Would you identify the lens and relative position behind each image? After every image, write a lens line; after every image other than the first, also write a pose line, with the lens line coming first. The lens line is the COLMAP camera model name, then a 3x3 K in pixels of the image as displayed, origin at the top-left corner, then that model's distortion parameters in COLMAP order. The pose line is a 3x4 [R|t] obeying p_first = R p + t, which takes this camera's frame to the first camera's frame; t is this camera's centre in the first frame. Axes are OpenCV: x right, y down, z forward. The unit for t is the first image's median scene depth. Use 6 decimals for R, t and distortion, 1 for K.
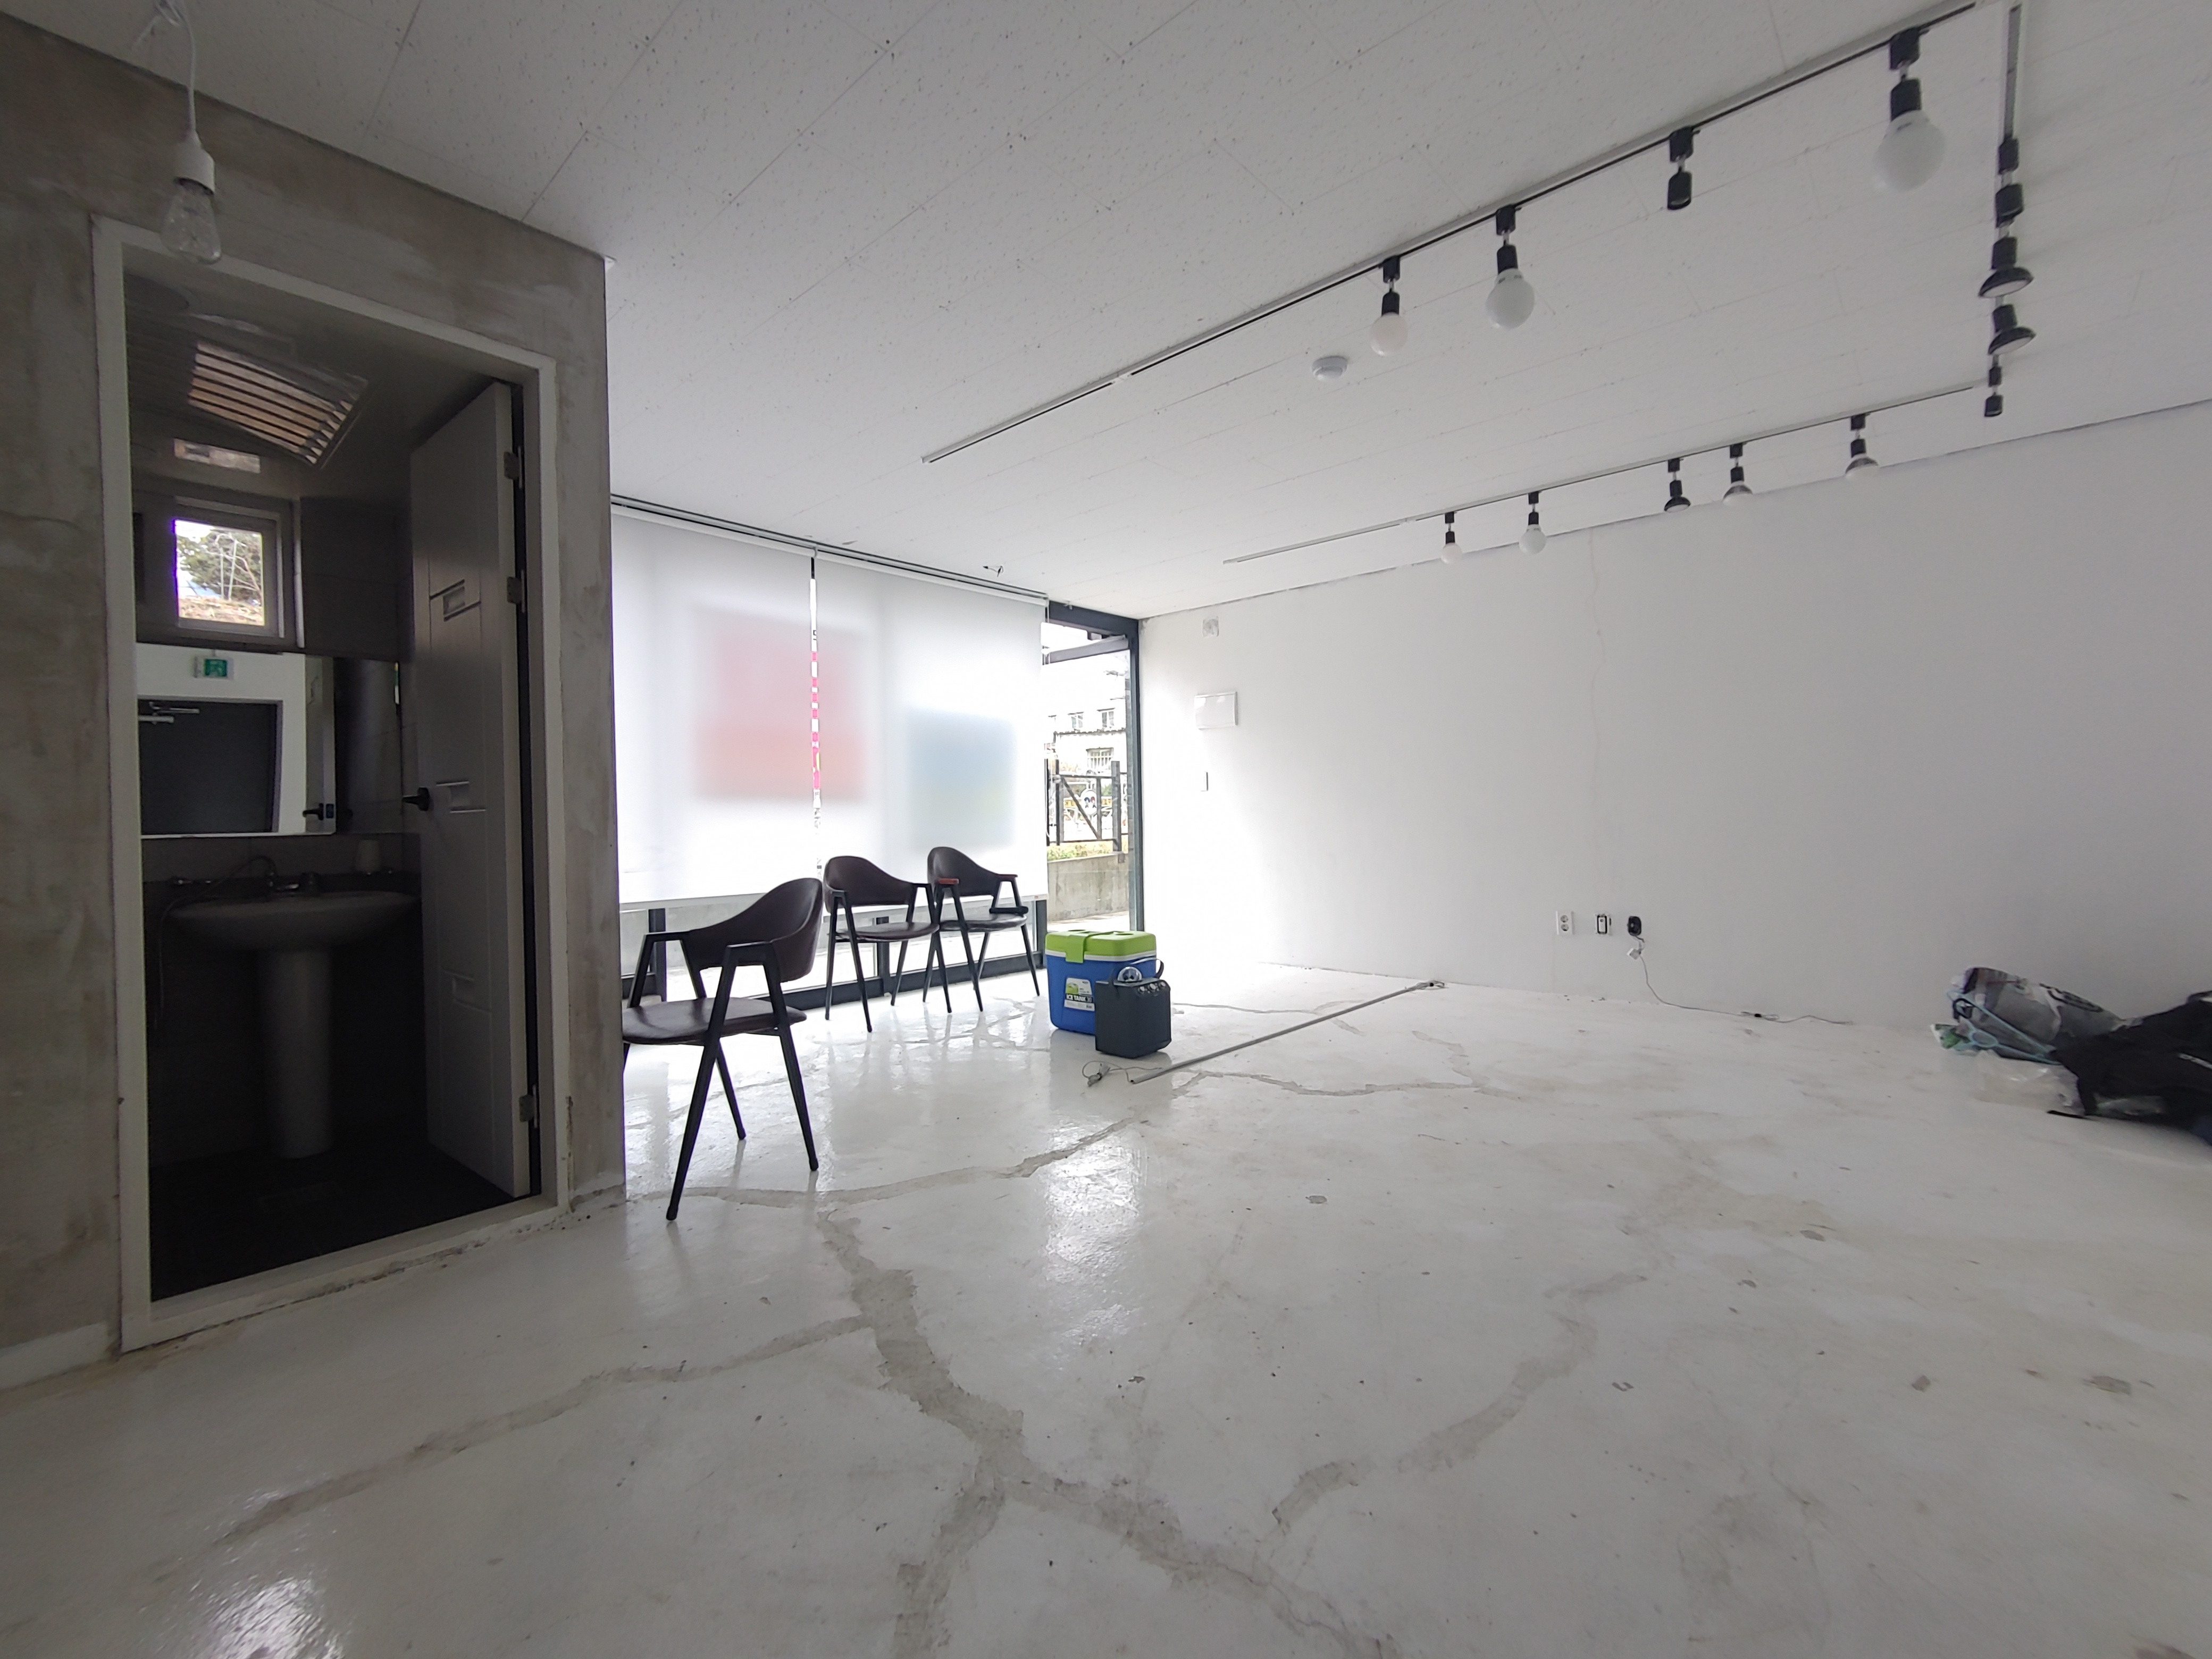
lens RADIAL K [[942.2, 0, 1106.0], [0, 942.2, 829.5], [0, 0, 1]] dist [0.003658, 0.000150]
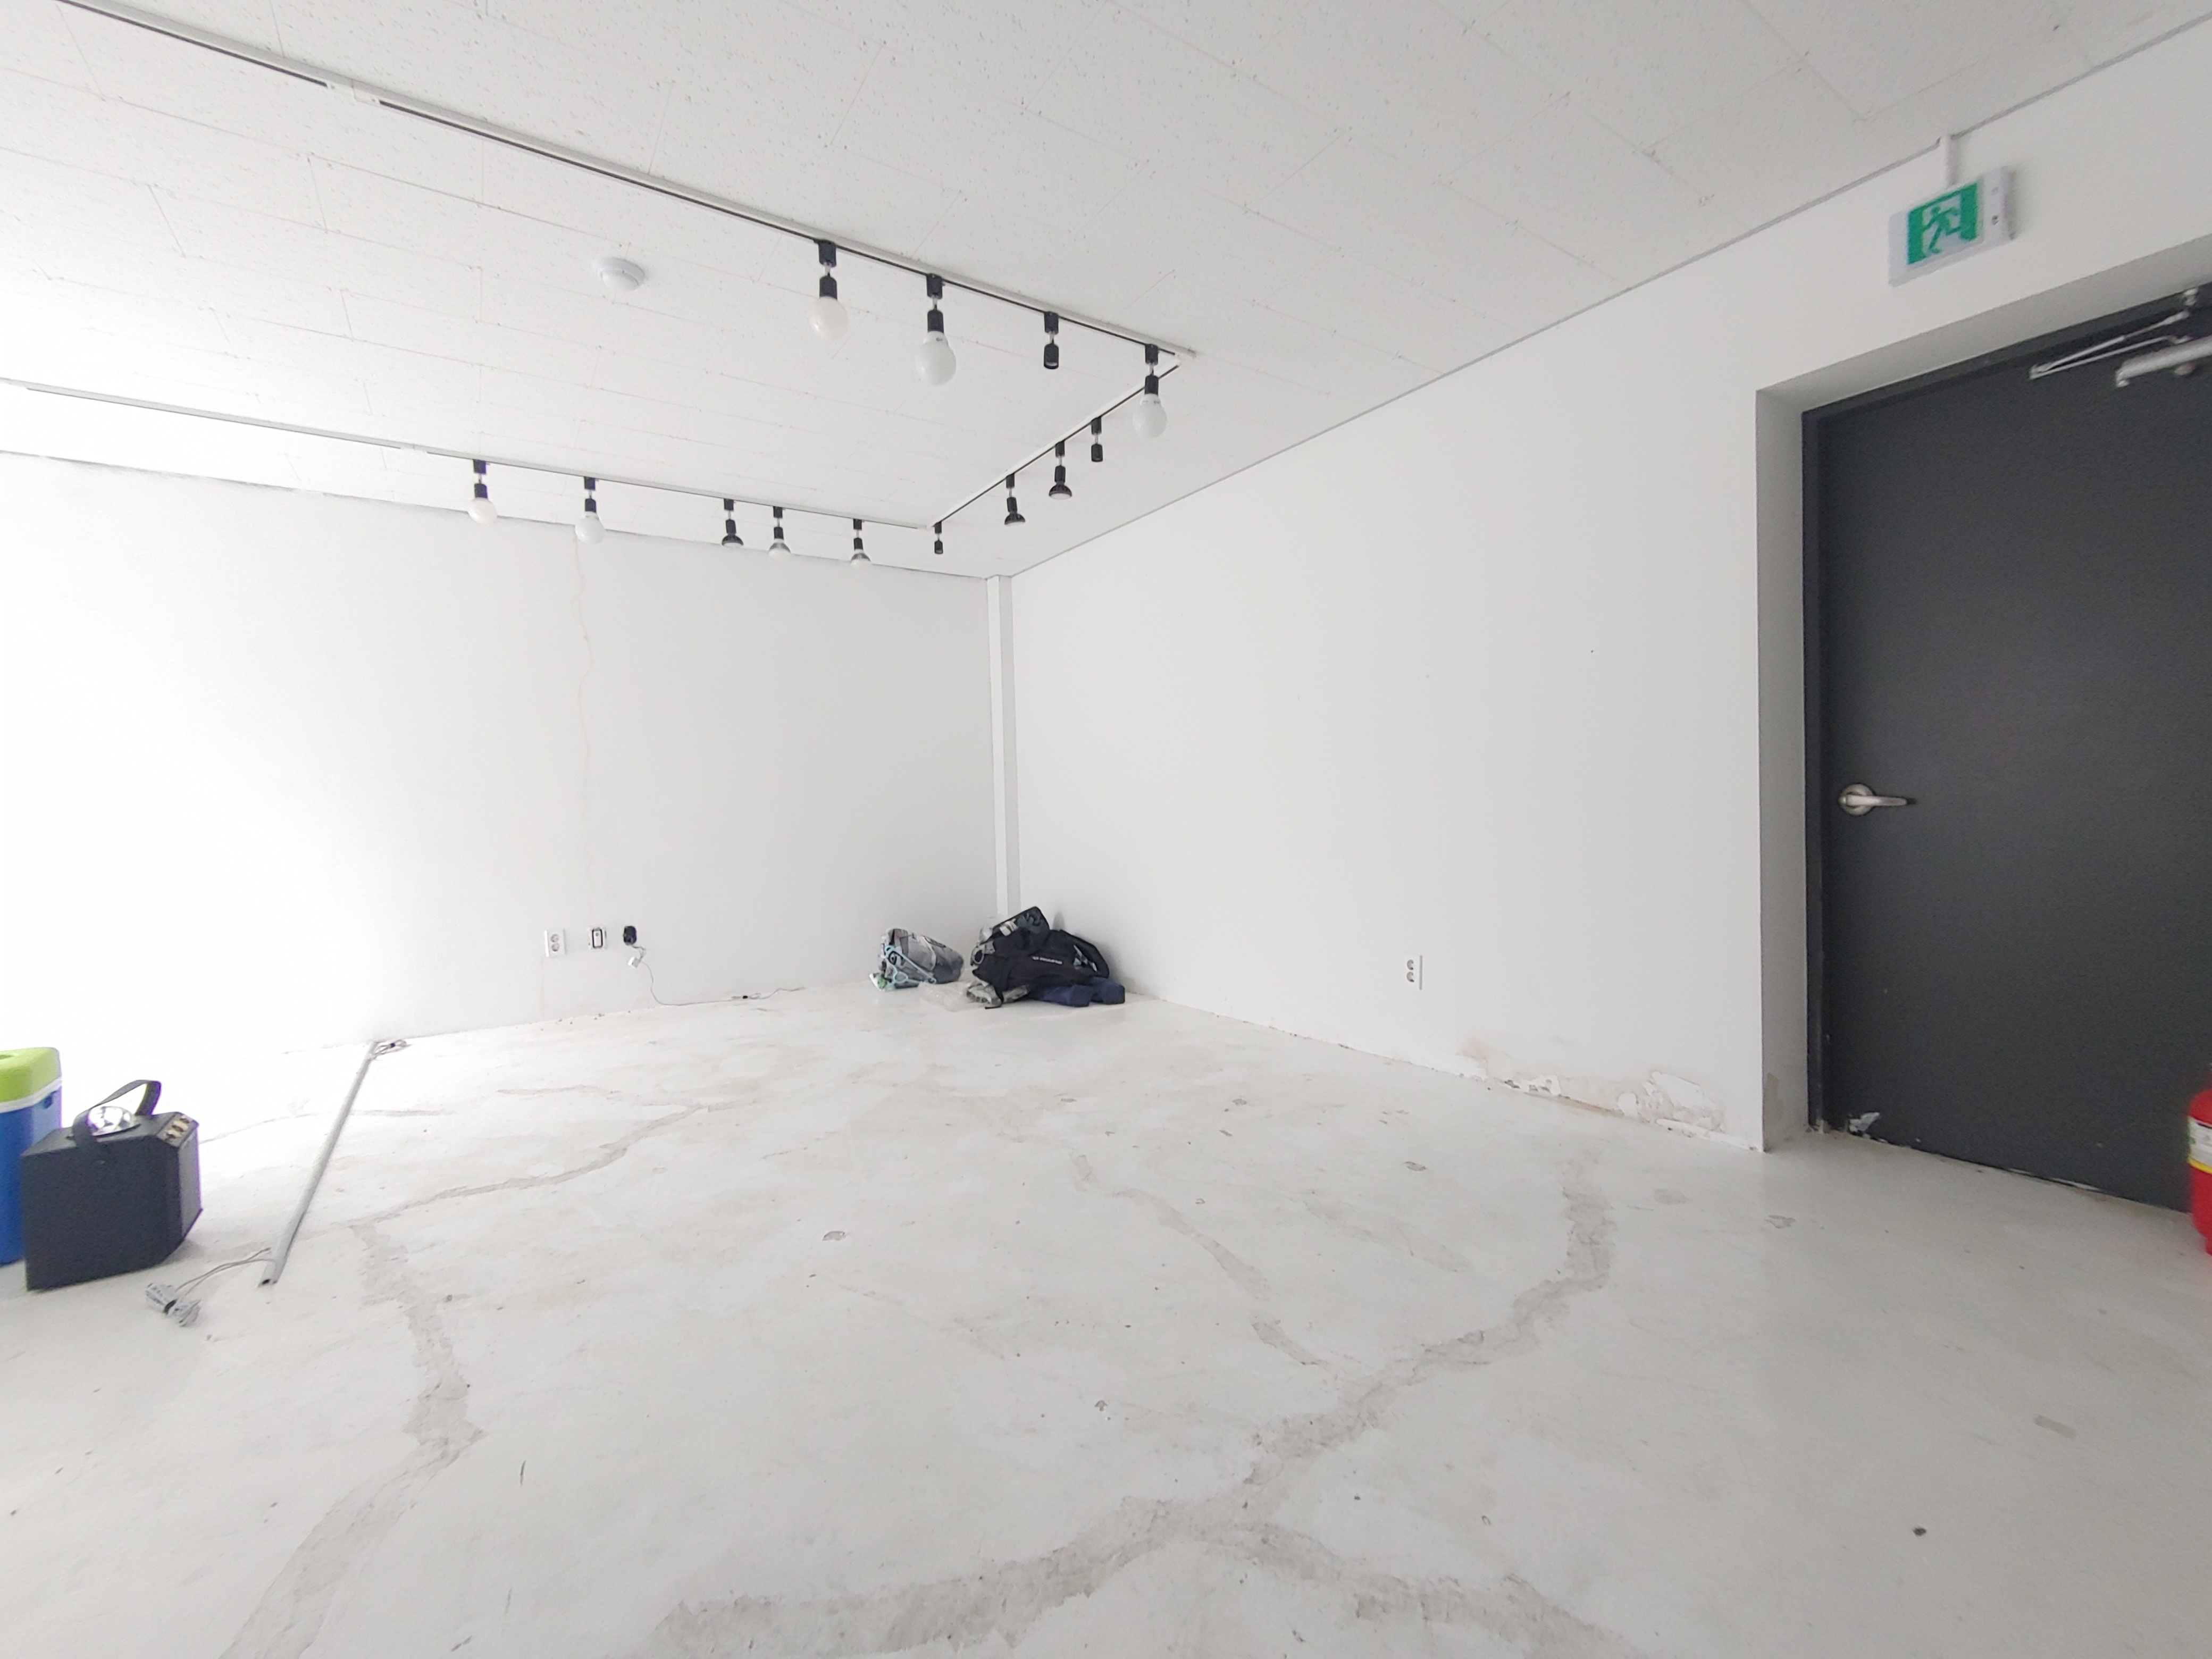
lens RADIAL K [[948.4, 0, 1106.0], [0, 948.4, 829.5], [0, 0, 1]] dist [-0.000309, -0.000008]
pose [[0.236498, -0.005824, 0.971615, -0.456577], [0.029534, 0.999563, -0.001197, 0.008183], [-0.971183, 0.028979, 0.236567, 0.396018]]
